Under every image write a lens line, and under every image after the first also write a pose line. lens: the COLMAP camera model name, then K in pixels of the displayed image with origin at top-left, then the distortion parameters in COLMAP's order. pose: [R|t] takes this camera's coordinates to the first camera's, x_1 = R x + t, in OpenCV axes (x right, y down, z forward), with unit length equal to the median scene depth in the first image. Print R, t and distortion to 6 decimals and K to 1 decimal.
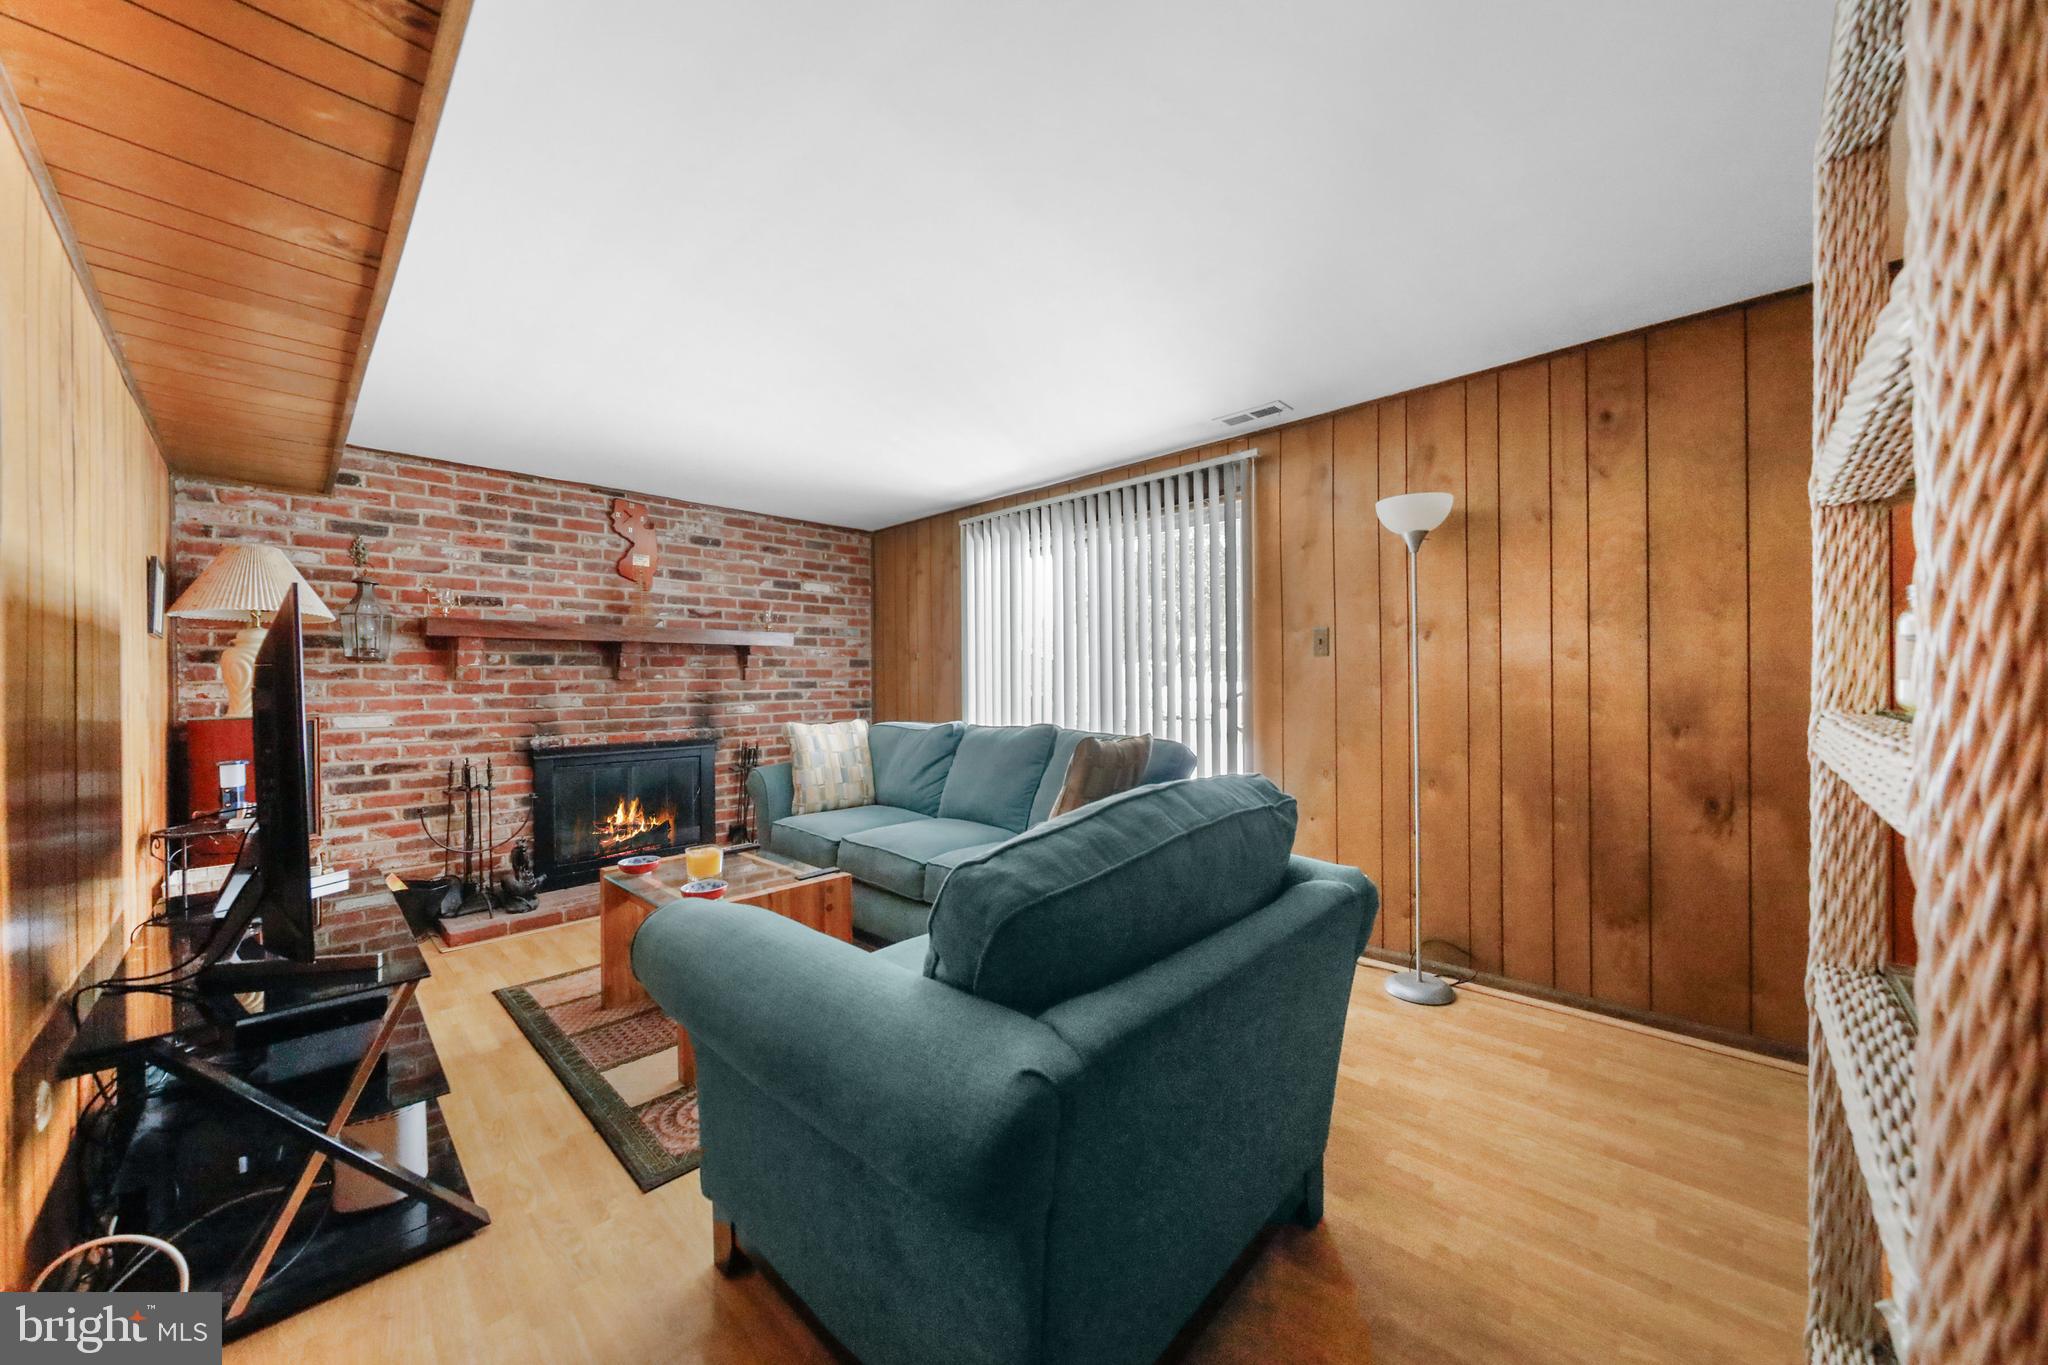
lens RADIAL K [[718.9, 0, 1022.3], [0, 718.9, 679.6], [0, 0, 1]] dist [0.000251, -0.000209]
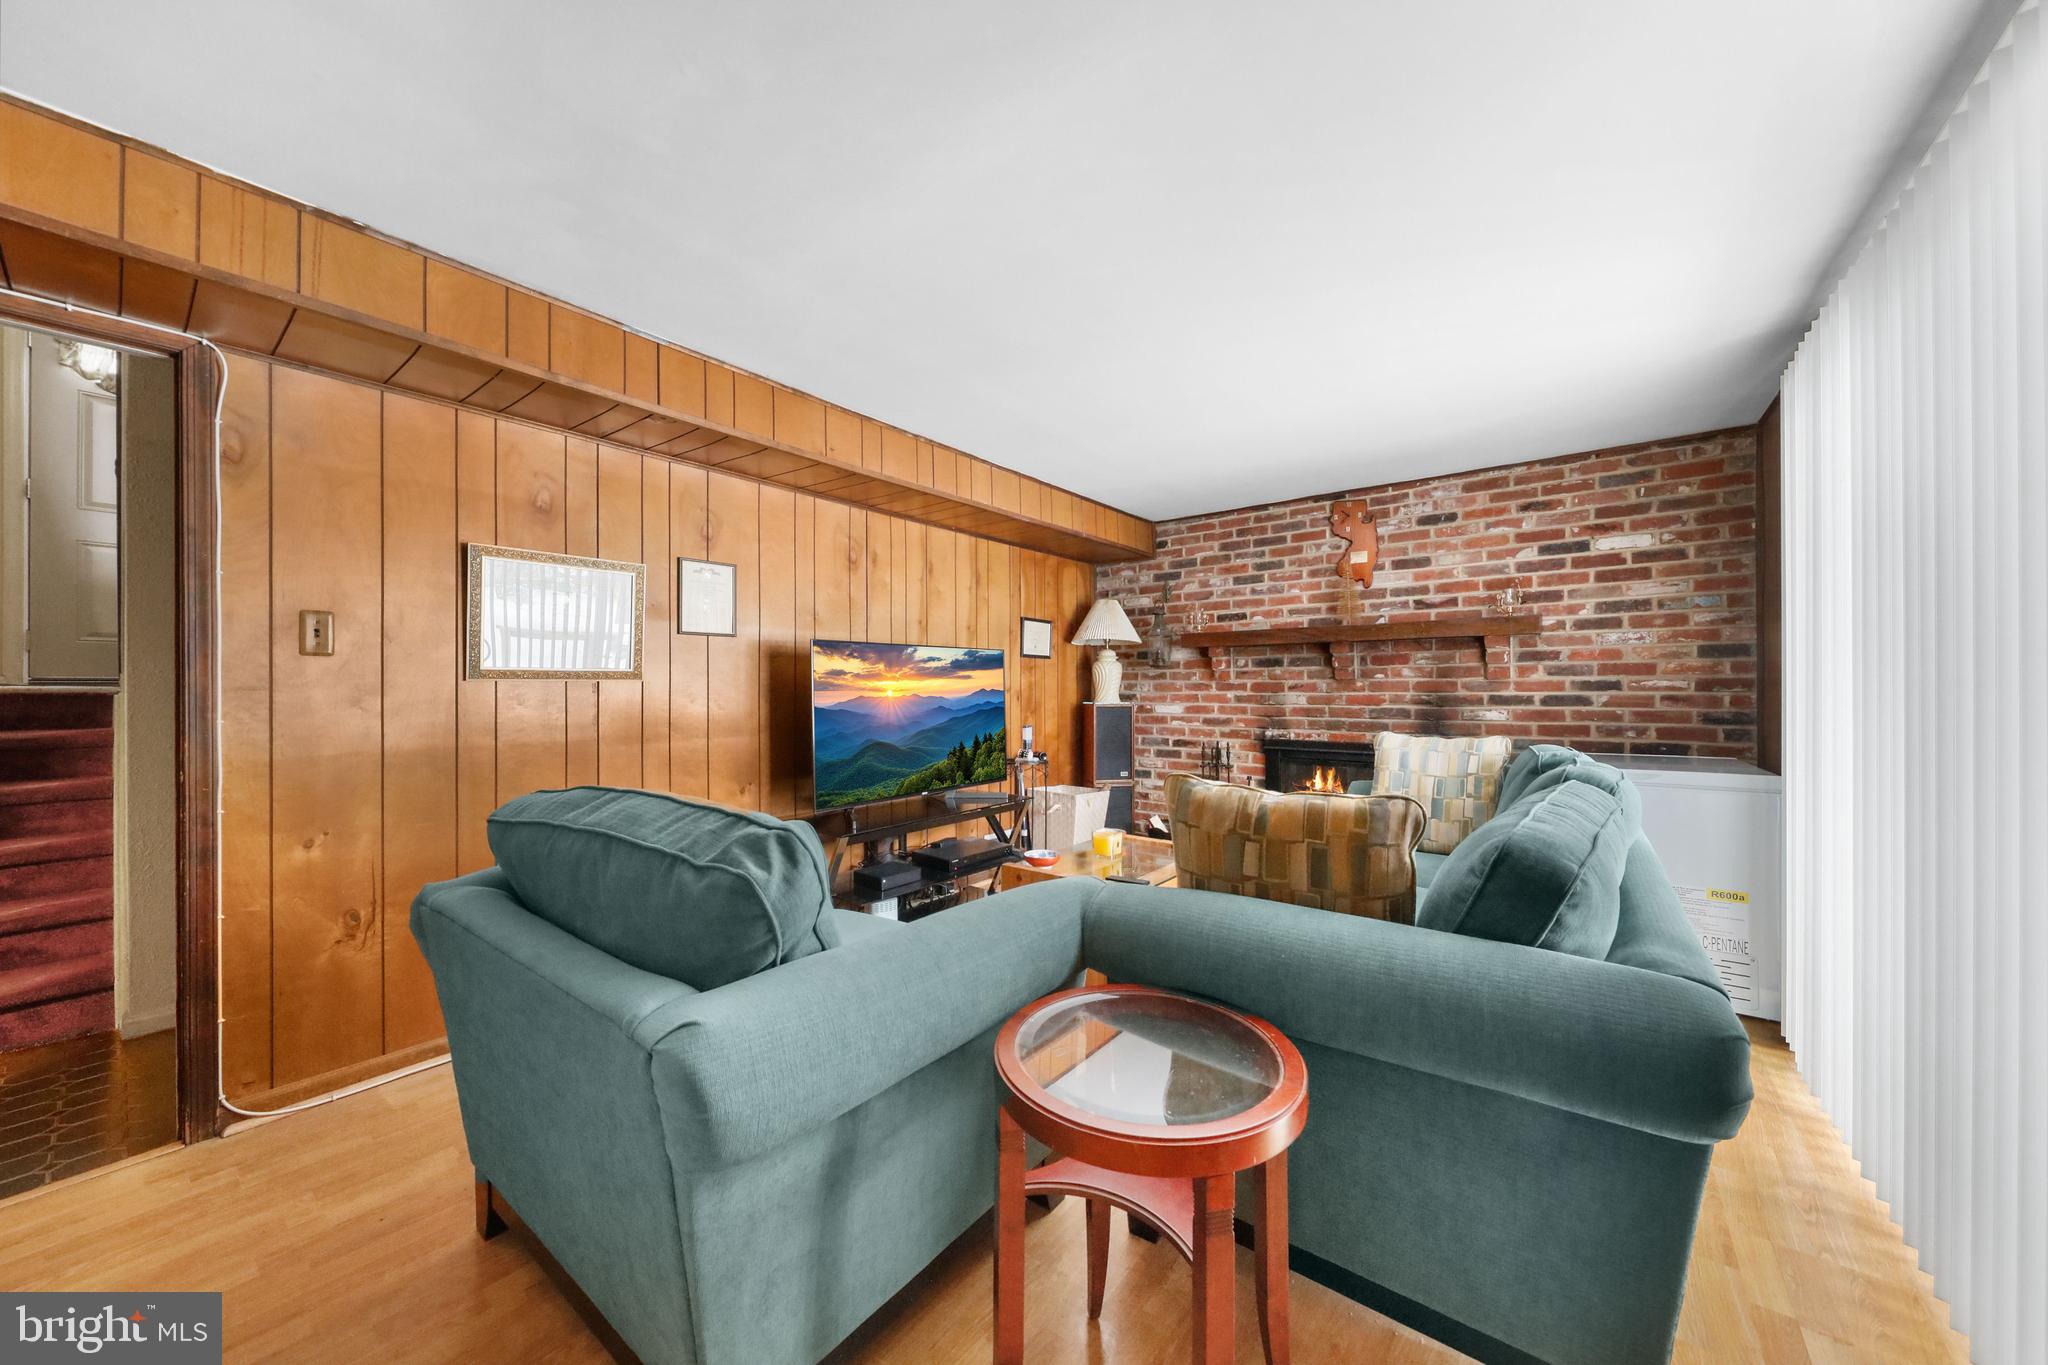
lens RADIAL K [[718.9, 0, 1026.3], [0, 718.9, 678.9], [0, 0, 1]] dist [0.000251, -0.000209]
pose [[0.106662, -0.000978, -0.994295, 0.407723], [0.006447, 0.999979, -0.000292, -0.003001], [0.994274, -0.006379, 0.106666, 0.458739]]
